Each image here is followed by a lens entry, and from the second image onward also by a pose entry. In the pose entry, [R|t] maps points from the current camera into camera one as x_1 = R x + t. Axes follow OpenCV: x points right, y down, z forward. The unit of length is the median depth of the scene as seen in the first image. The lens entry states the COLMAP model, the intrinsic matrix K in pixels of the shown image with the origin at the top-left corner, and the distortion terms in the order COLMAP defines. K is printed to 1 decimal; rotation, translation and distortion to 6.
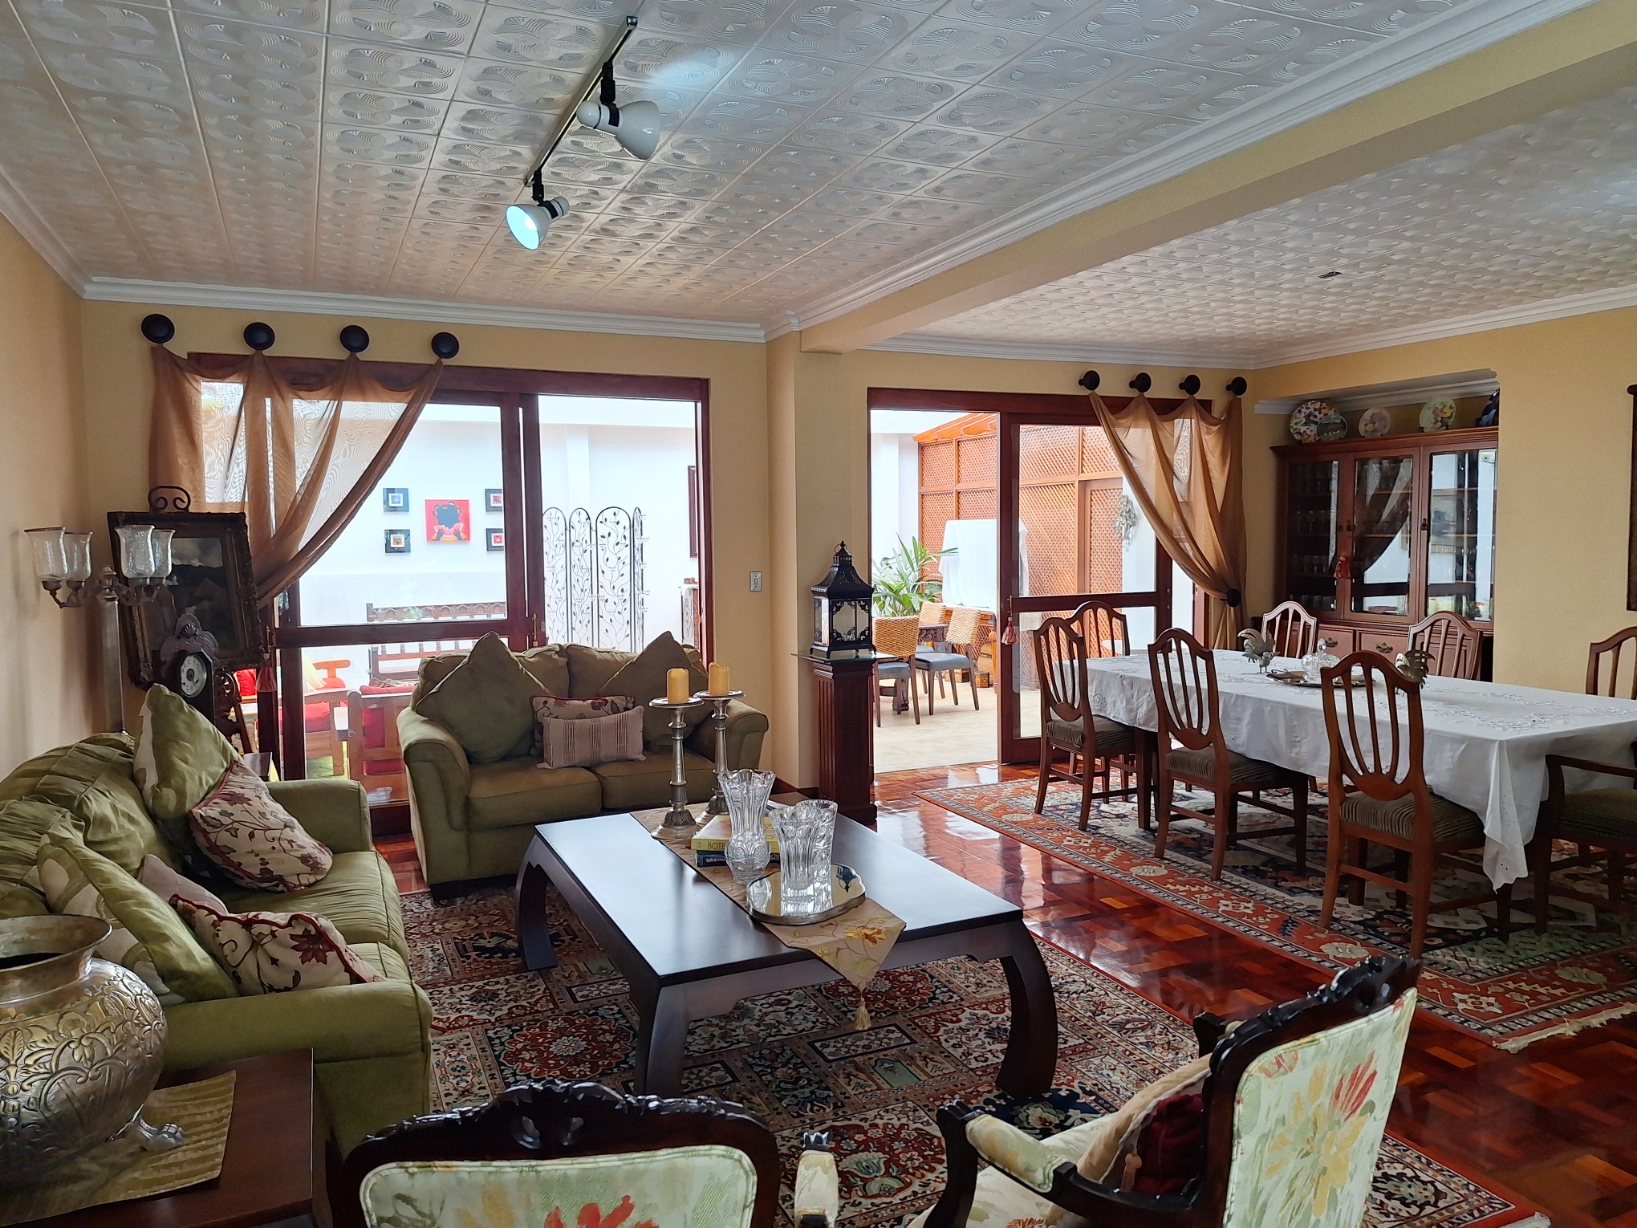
lens RADIAL K [[1143.0, 0, 819.6], [0, 1143.0, 613.0], [0, 0, 1]] dist [0.045425, -0.041500]
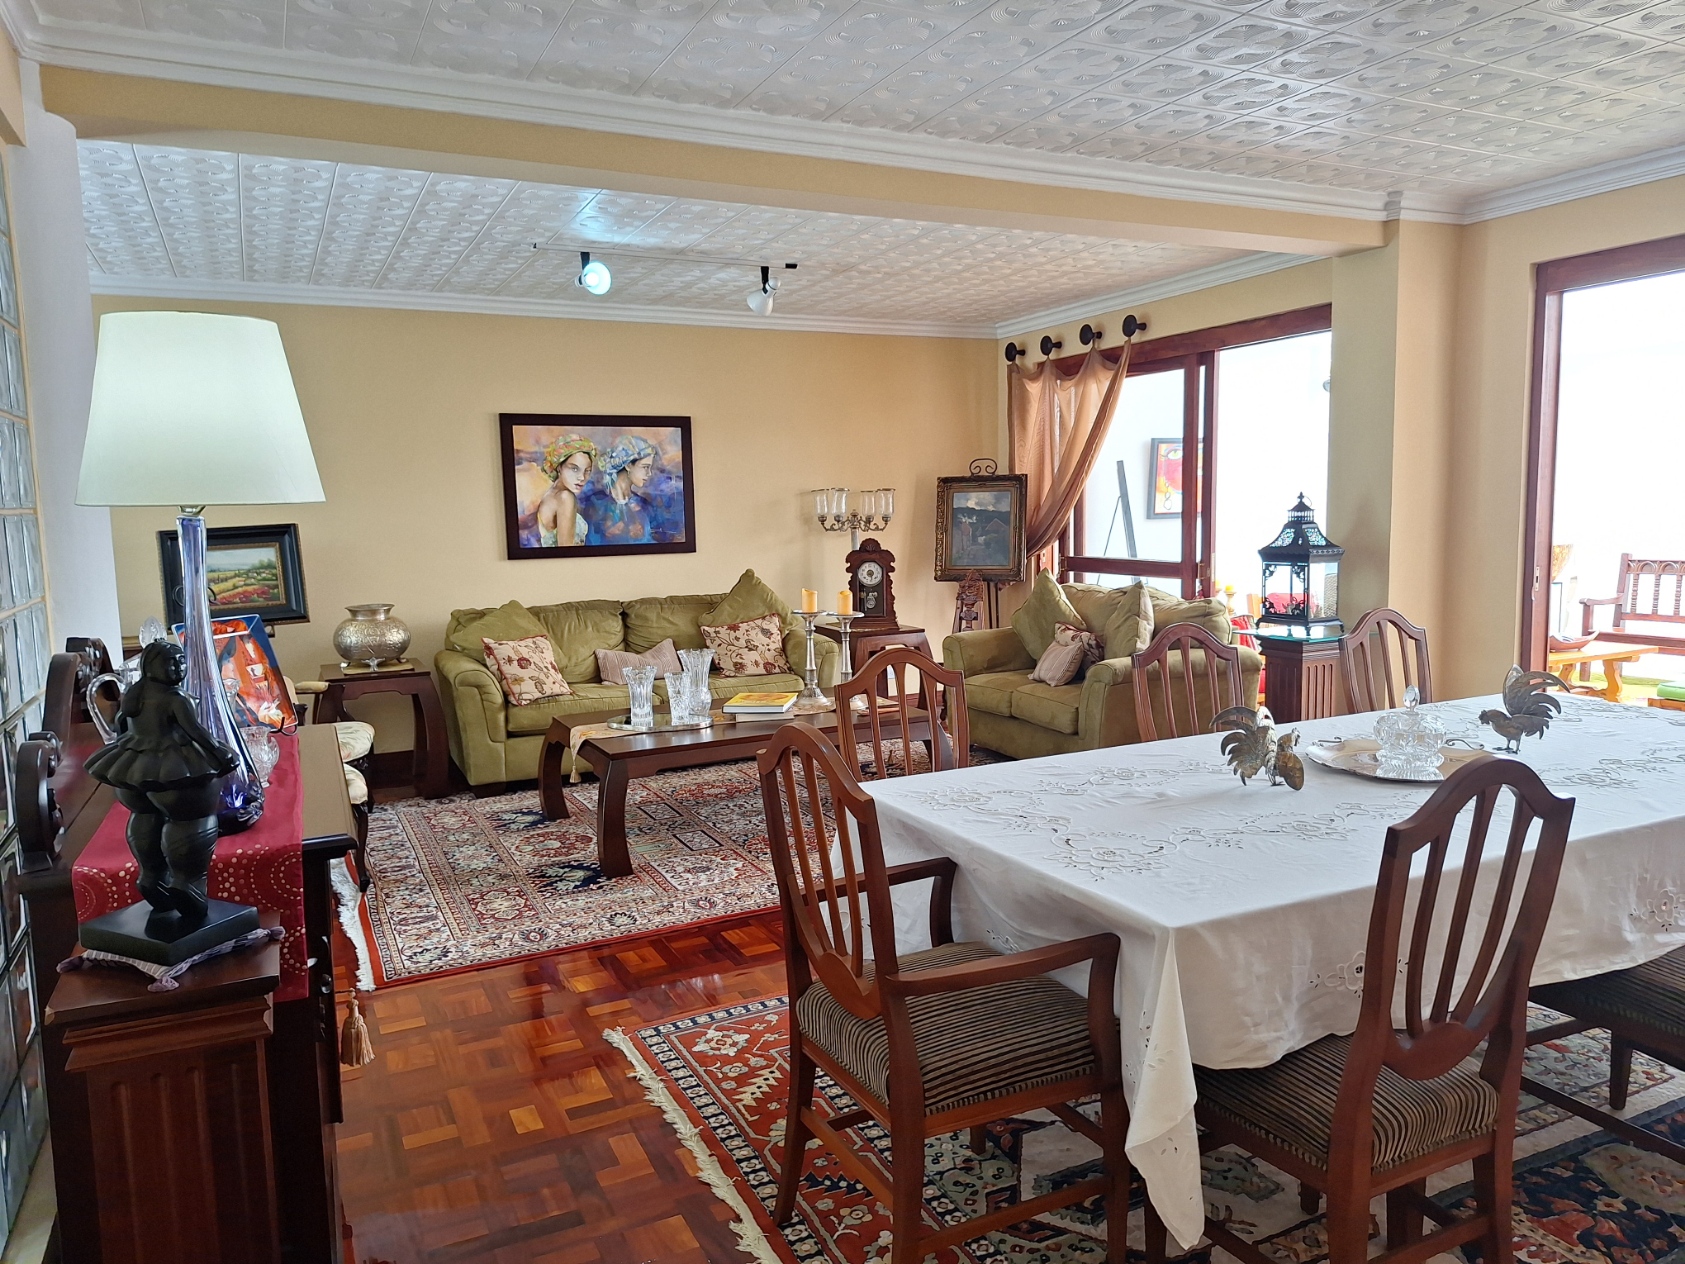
lens RADIAL K [[1176.5, 0, 838.7], [0, 1176.5, 632.2], [0, 0, 1]] dist [0.045425, -0.041500]
pose [[0.029743, 0.115871, -0.992819, 0.908091], [-0.060101, 0.991669, 0.113936, -0.041618], [0.997749, 0.056281, 0.036459, 0.675333]]
